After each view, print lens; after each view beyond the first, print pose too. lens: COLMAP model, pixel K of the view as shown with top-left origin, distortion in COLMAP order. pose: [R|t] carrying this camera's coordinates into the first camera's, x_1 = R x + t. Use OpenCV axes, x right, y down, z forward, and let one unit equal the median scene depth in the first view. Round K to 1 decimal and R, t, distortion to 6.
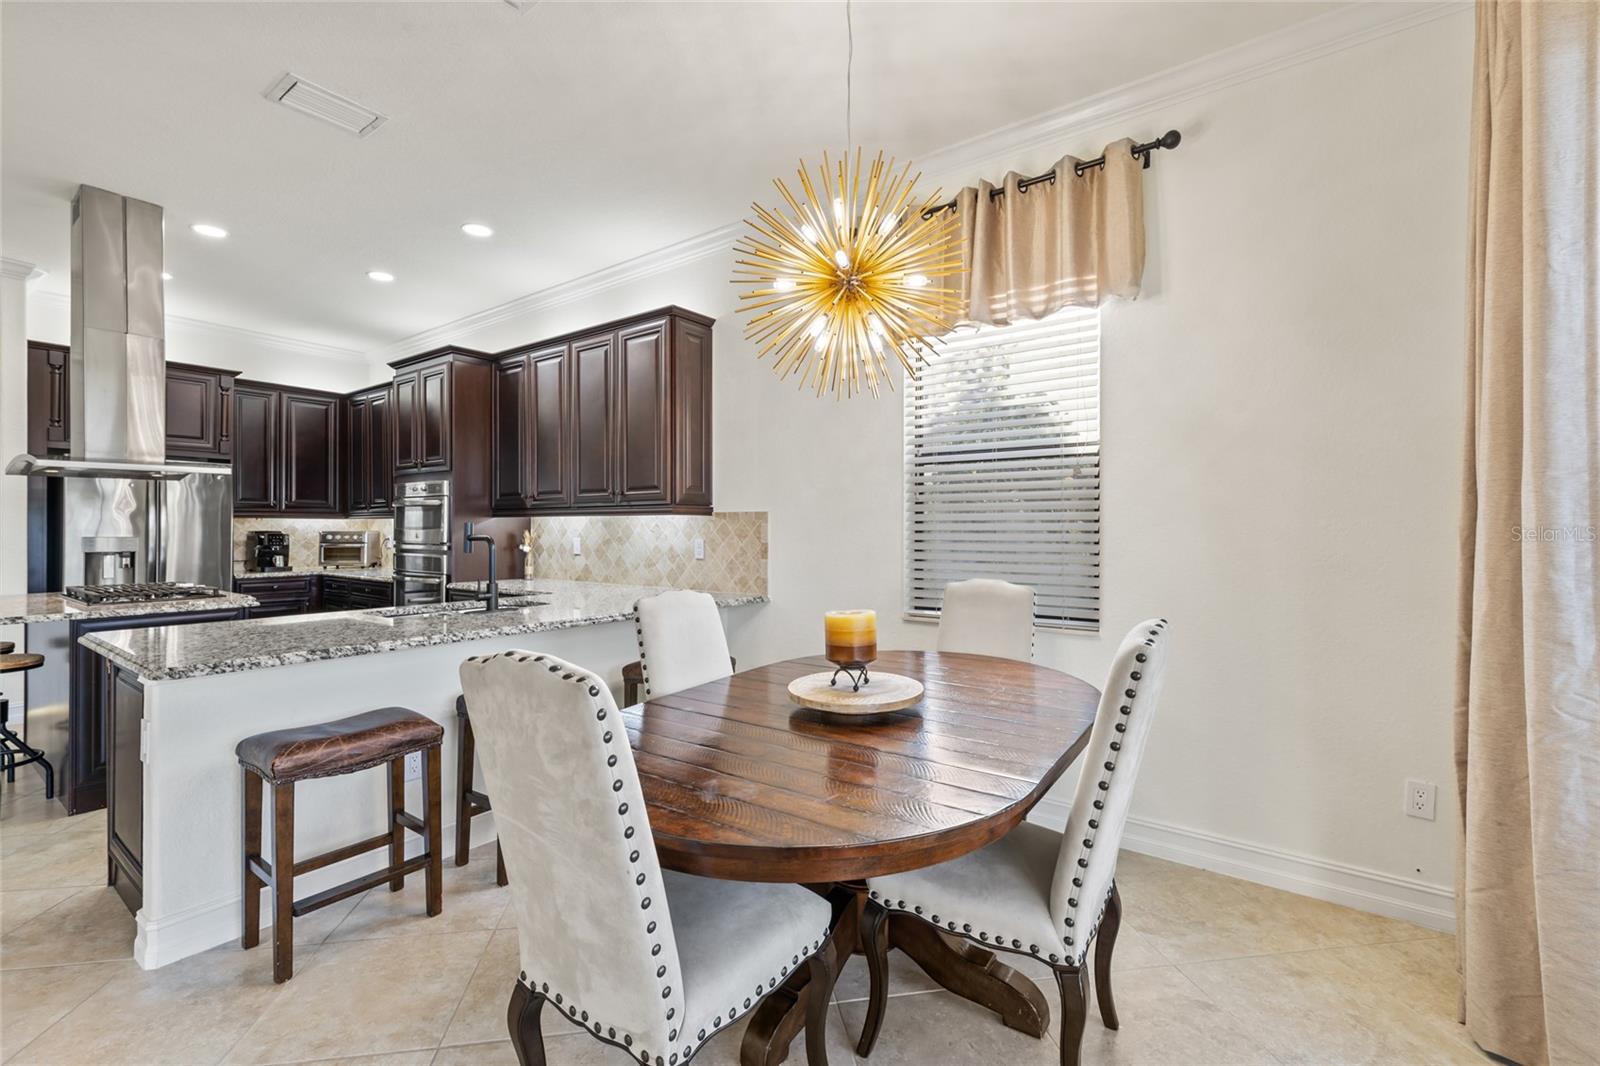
lens RADIAL K [[687.2, 0, 796.2], [0, 687.2, 522.7], [0, 0, 1]] dist [0.000997, 0.000005]
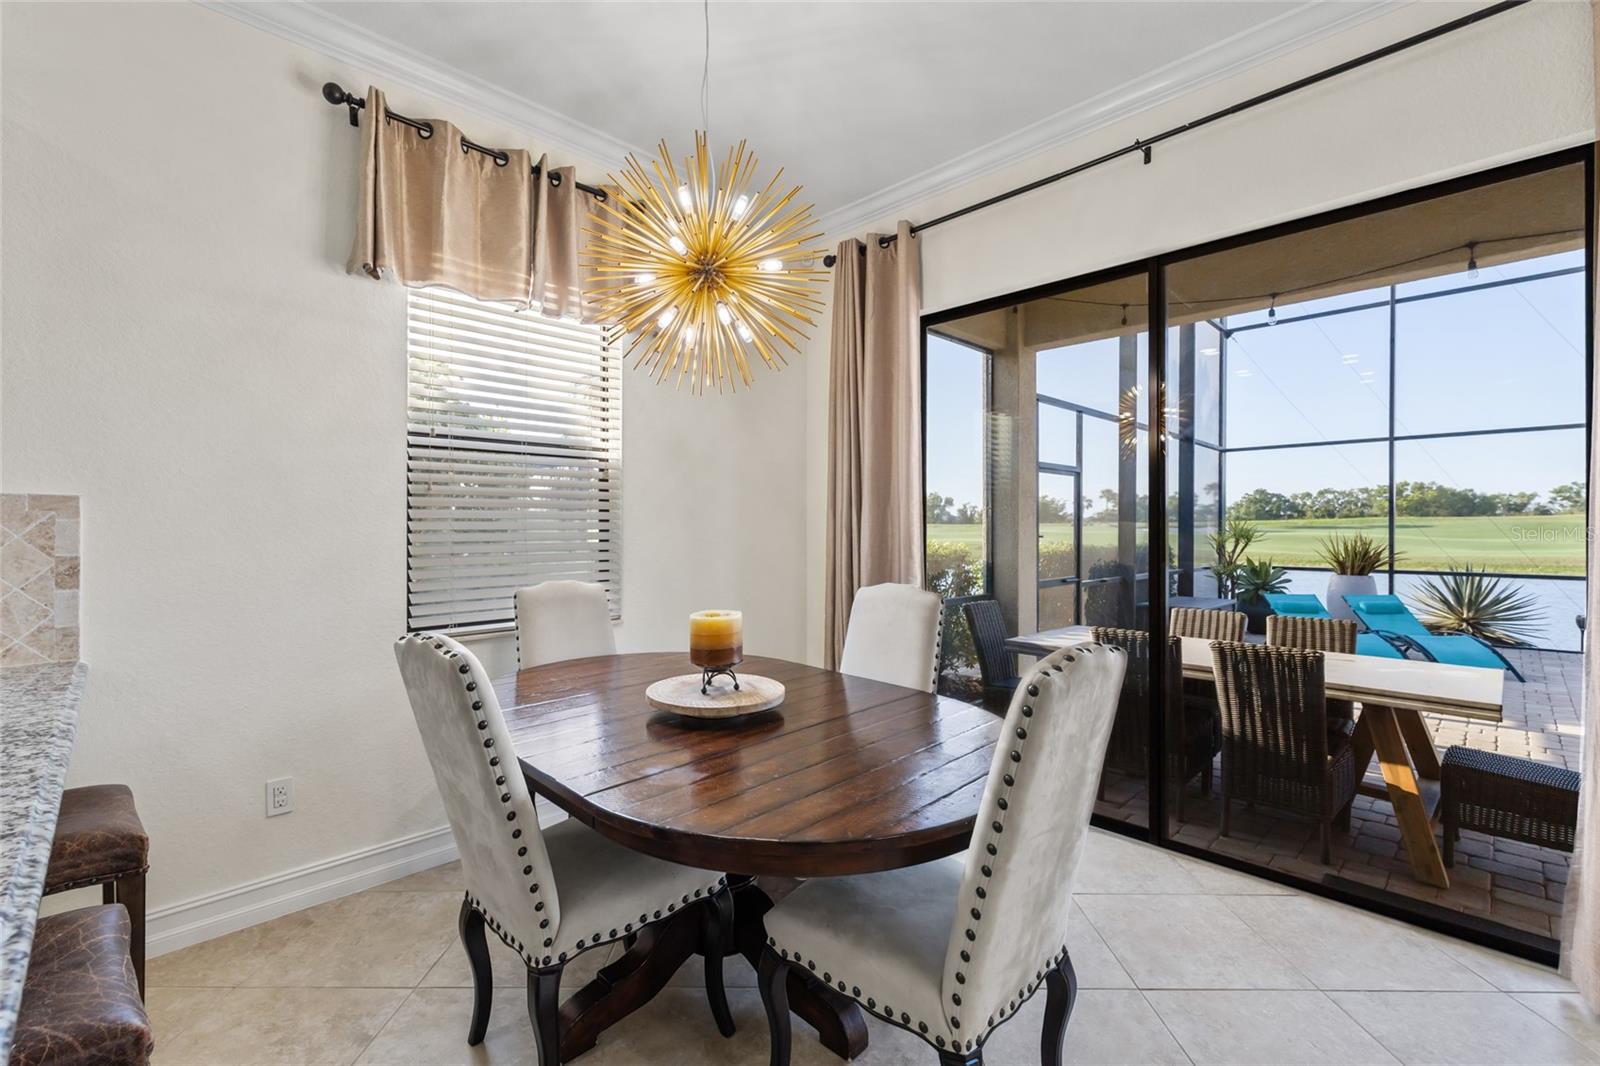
lens RADIAL K [[694.8, 0, 800.6], [0, 694.8, 526.9], [0, 0, 1]] dist [0.000992, -0.000036]
pose [[0.158875, -0.000491, 0.987299, -0.385884], [-0.006362, 0.999979, 0.001521, 0.002892], [-0.987278, -0.006523, 0.158868, 0.317145]]
